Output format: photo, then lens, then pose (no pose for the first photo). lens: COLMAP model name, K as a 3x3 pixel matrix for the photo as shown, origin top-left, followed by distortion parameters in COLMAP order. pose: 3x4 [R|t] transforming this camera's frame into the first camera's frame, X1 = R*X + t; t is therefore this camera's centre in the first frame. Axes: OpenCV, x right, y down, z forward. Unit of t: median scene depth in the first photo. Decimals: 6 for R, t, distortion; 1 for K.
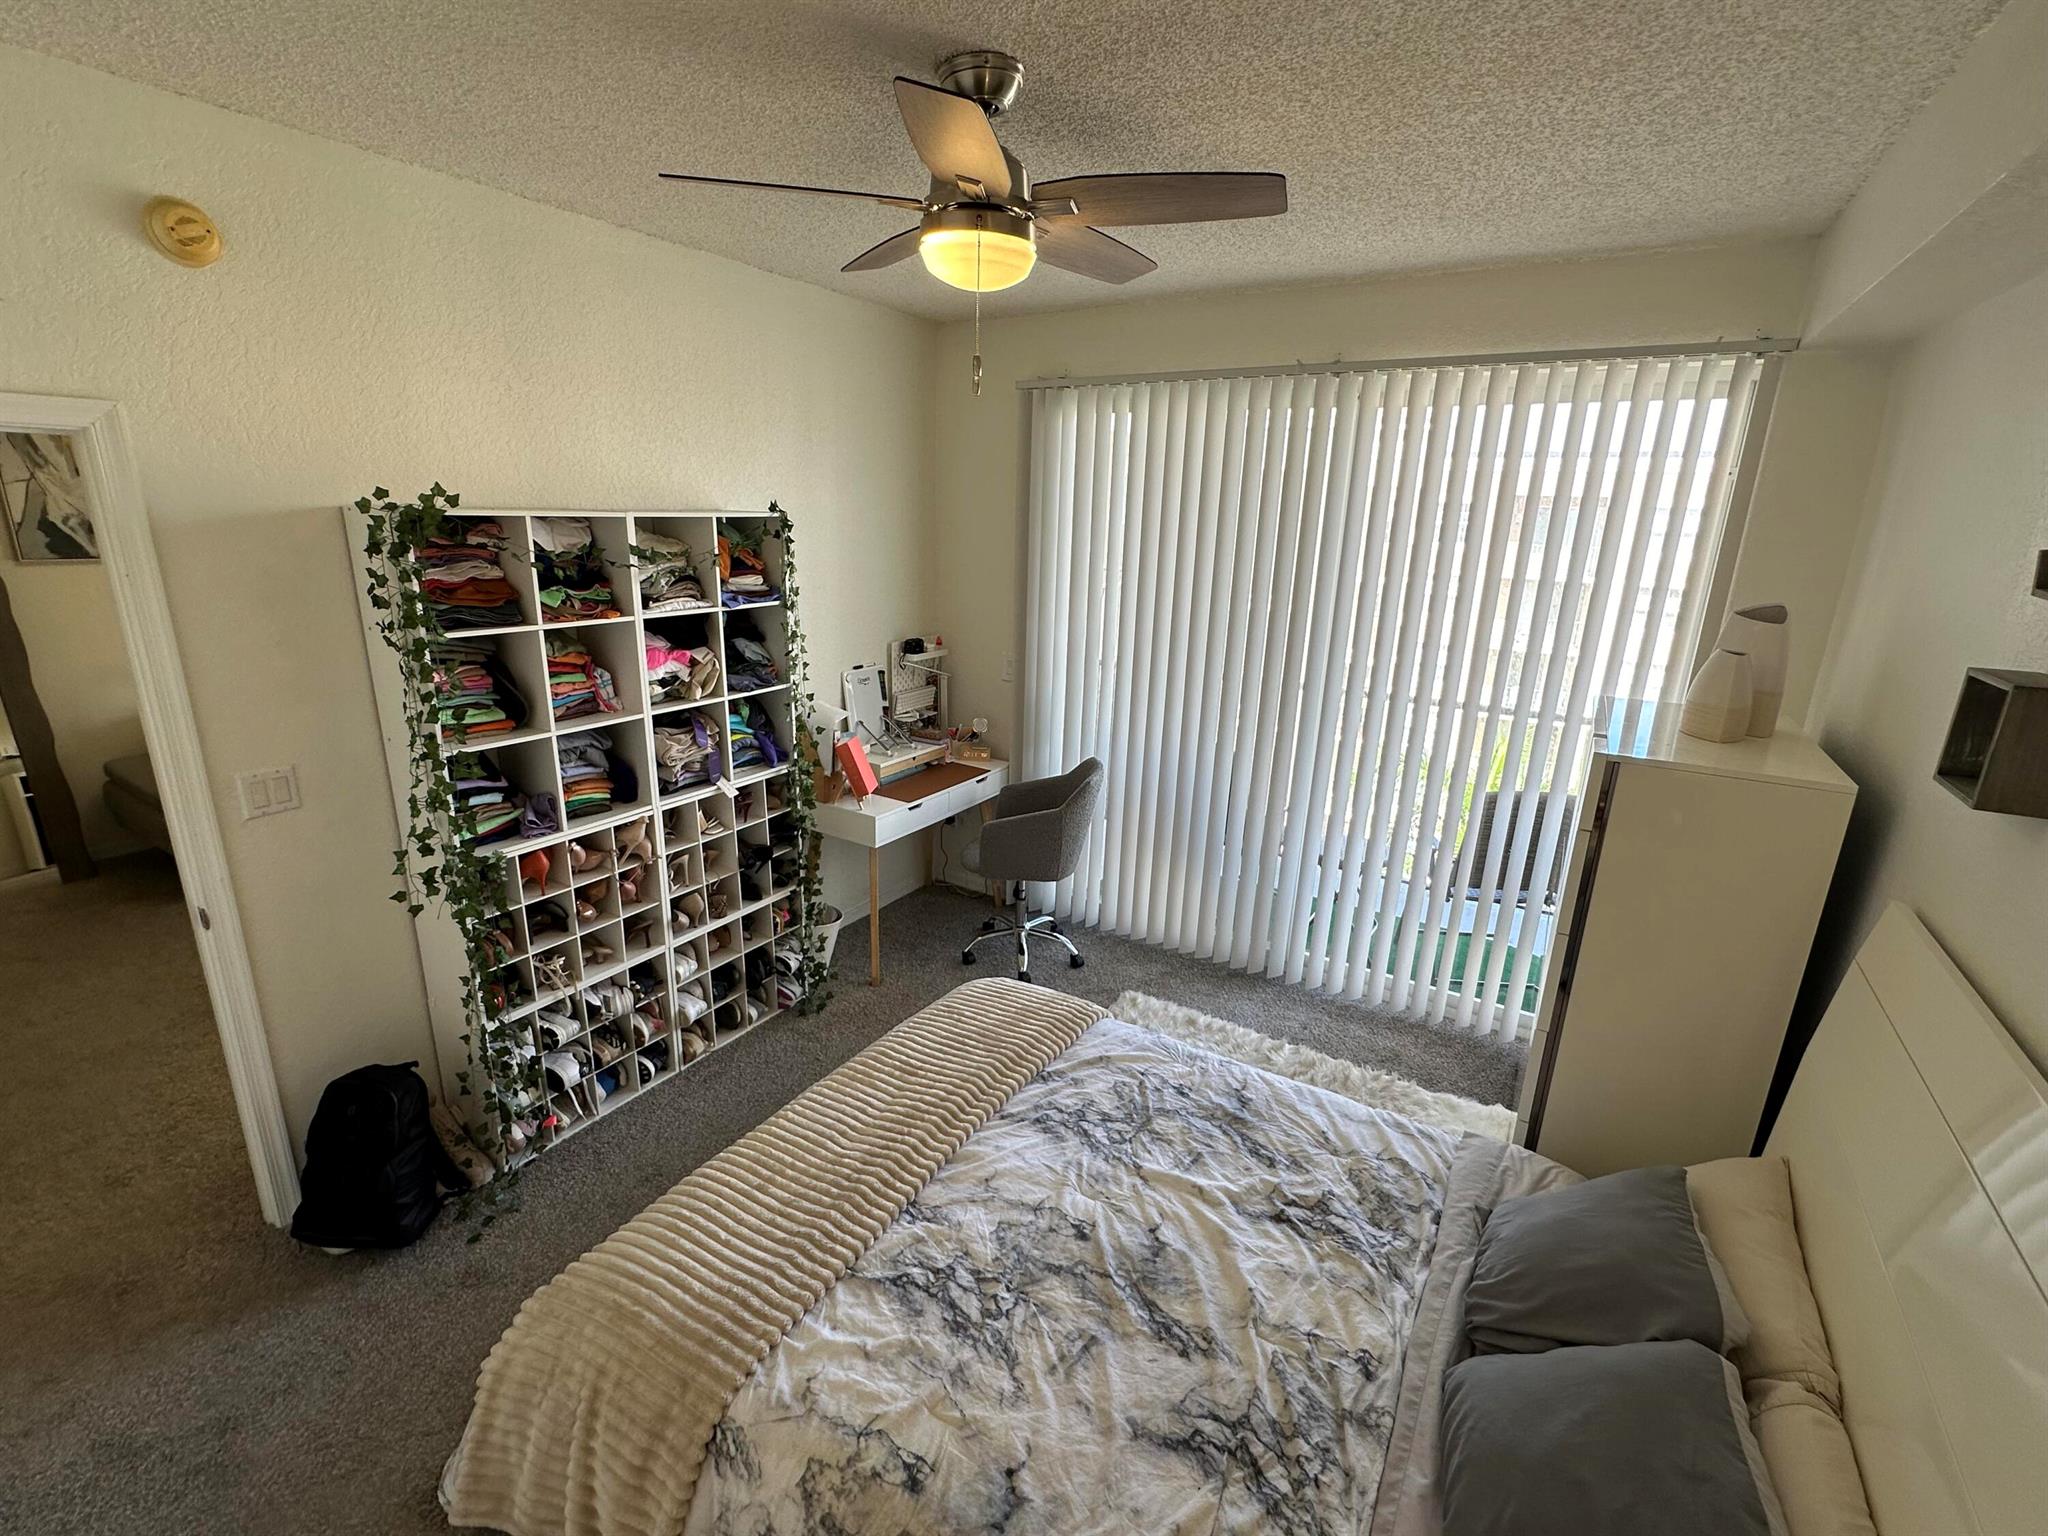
lens RADIAL K [[903.4, 0, 1025.6], [0, 903.4, 765.4], [0, 0, 1]] dist [-0.000323, 0.000388]
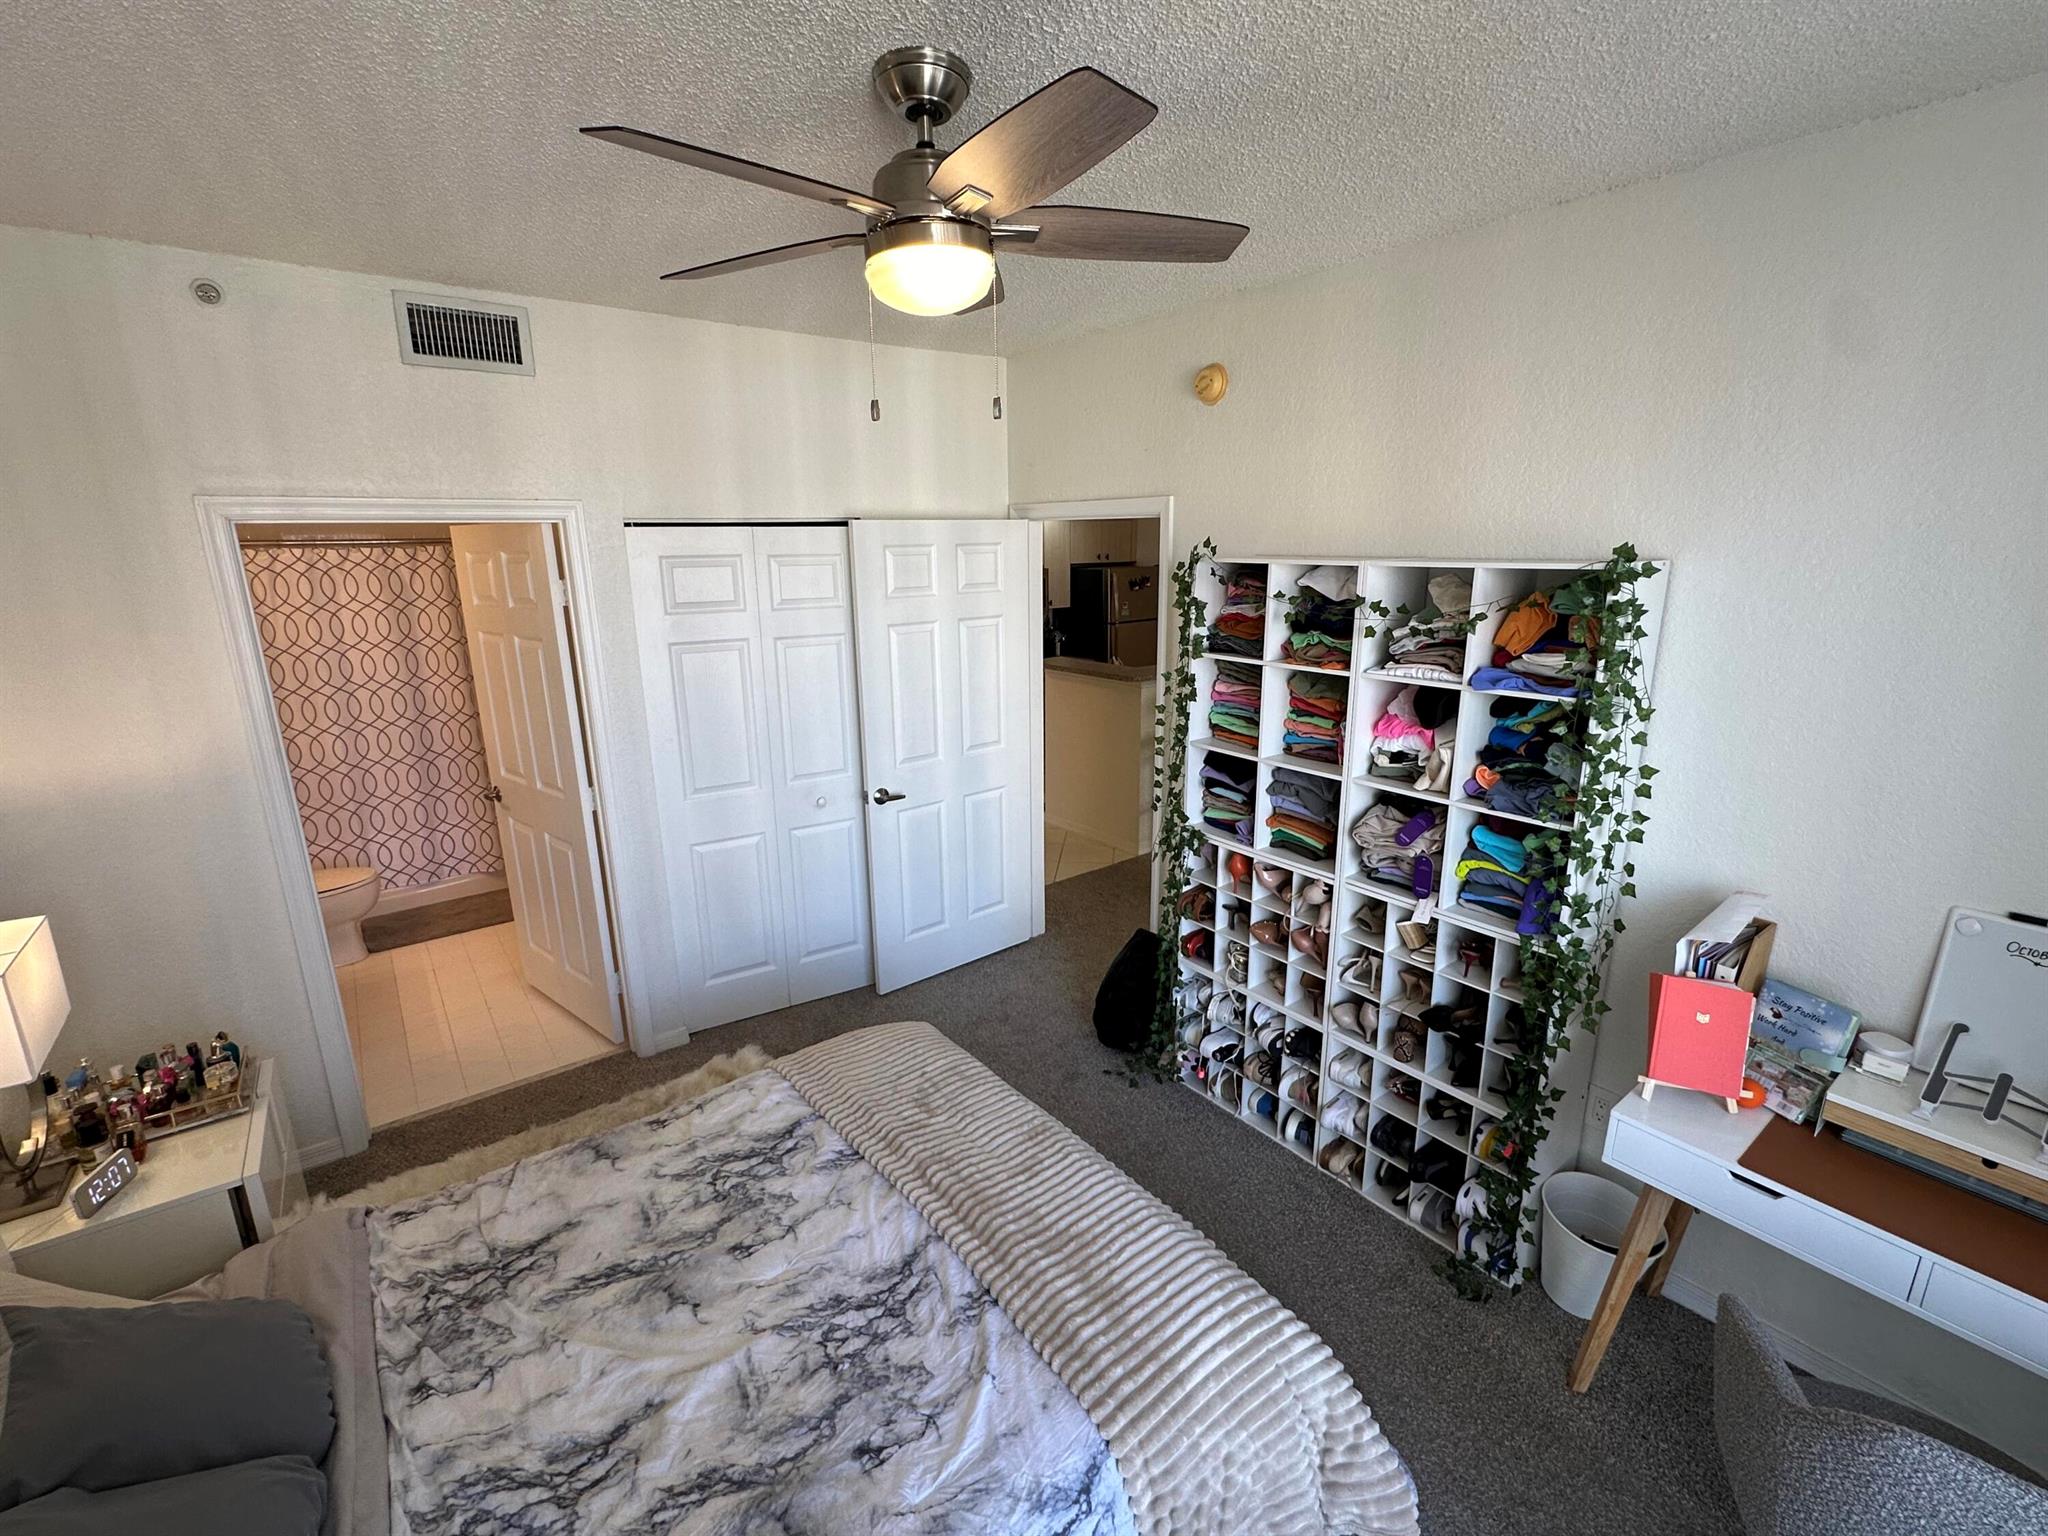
lens RADIAL K [[903.9, 0, 1018.4], [0, 903.9, 769.8], [0, 0, 1]] dist [0.001829, 0.000000]
pose [[-0.361303, 0.209902, -0.908516, 0.752576], [-0.257722, 0.913898, 0.313638, -0.378321], [0.896125, 0.347463, -0.276098, 1.351430]]
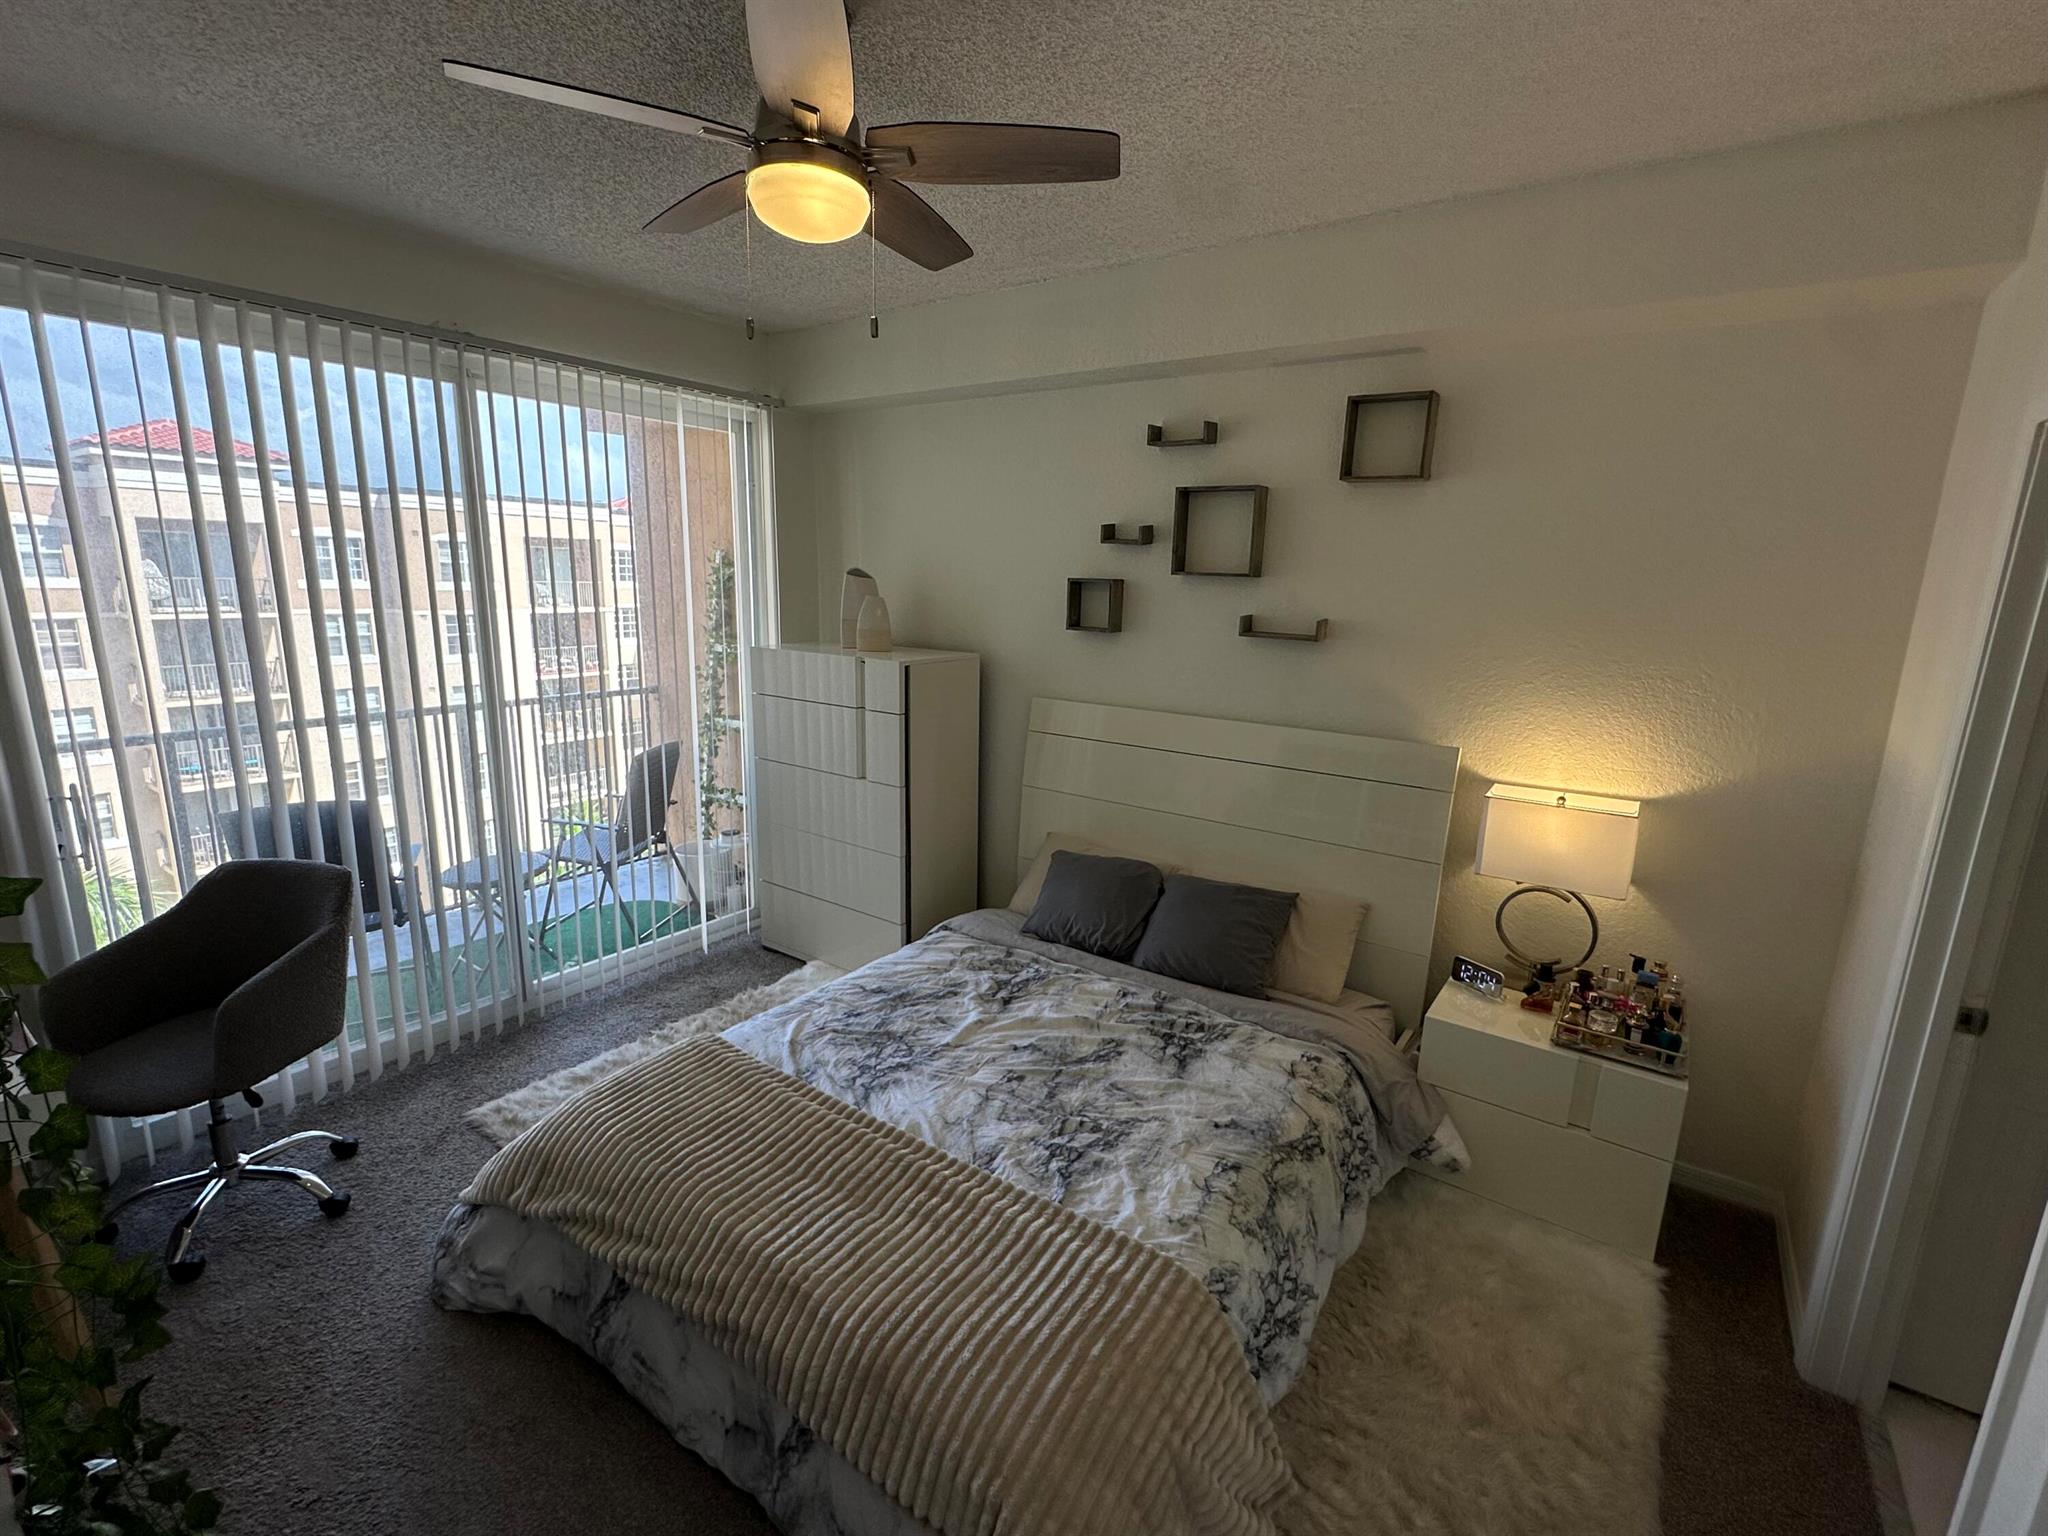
lens RADIAL K [[903.4, 0, 1025.6], [0, 903.4, 765.4], [0, 0, 1]] dist [-0.000323, 0.000388]
pose [[0.061910, -0.229921, 0.971238, -0.997683], [0.253908, 0.944718, 0.207458, -0.125122], [-0.965245, 0.233761, 0.116866, 0.733221]]
